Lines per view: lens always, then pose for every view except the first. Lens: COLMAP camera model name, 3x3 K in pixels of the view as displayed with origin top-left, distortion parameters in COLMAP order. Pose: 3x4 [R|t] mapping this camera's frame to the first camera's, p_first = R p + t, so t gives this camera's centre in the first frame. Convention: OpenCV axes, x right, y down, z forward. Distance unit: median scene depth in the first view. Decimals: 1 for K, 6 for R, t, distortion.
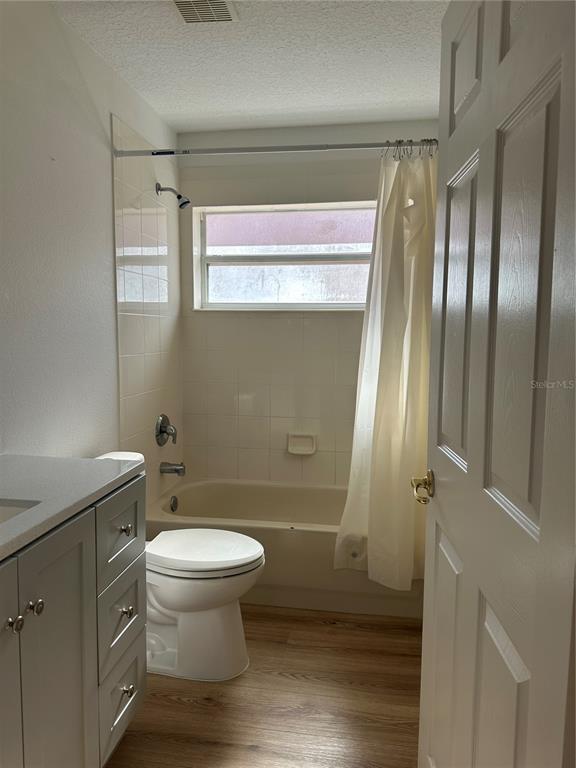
lens RADIAL K [[538.0, 0, 288.0], [0, 538.0, 384.0], [0, 0, 1]] dist [0.003747, -0.001246]
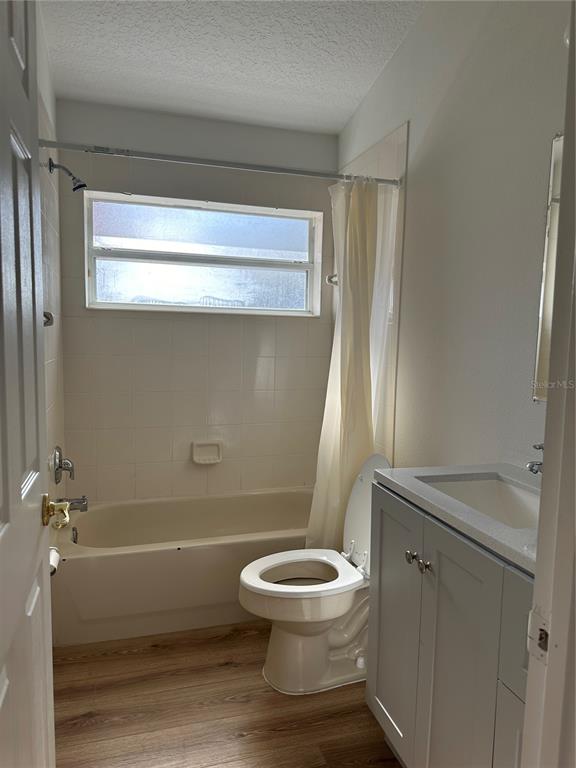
lens RADIAL K [[543.4, 0, 276.4], [0, 543.4, 380.4], [0, 0, 1]] dist [0.114810, -0.127563]
pose [[0.913340, -0.019700, 0.406721, -0.256837], [0.025098, 0.999653, -0.007939, -0.007232], [-0.406423, 0.017459, 0.913518, 0.056349]]
